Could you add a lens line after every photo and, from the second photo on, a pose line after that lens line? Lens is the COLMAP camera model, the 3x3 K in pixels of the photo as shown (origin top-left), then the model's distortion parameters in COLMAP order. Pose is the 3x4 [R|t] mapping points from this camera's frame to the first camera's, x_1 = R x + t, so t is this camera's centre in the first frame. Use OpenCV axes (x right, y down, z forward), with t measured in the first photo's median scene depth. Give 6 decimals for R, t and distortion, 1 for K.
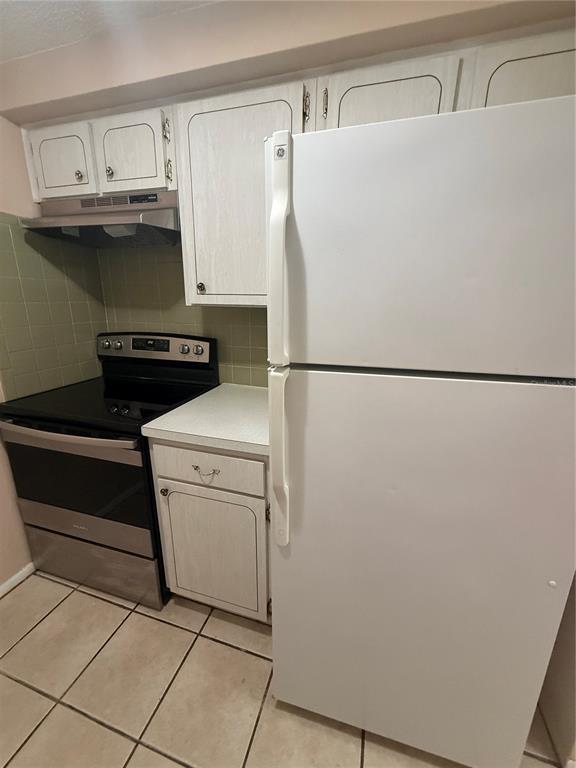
lens RADIAL K [[318.8, 0, 288.0], [0, 318.8, 384.0], [0, 0, 1]] dist [0.000499, 0.000191]
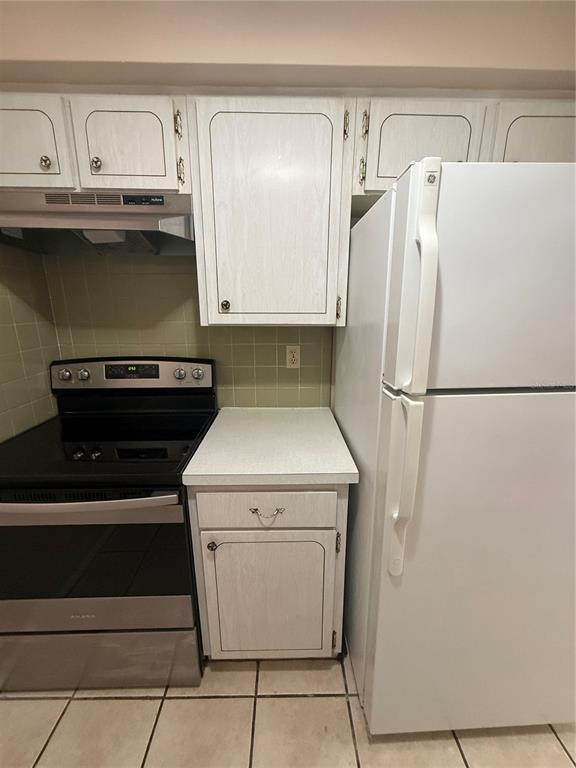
lens RADIAL K [[318.8, 0, 288.0], [0, 318.8, 384.0], [0, 0, 1]] dist [0.000499, 0.000191]
pose [[0.949945, -0.086973, 0.300068, -0.382278], [0.091181, 0.995834, -0.000020, -0.068776], [-0.298816, 0.027379, 0.953918, 0.106387]]
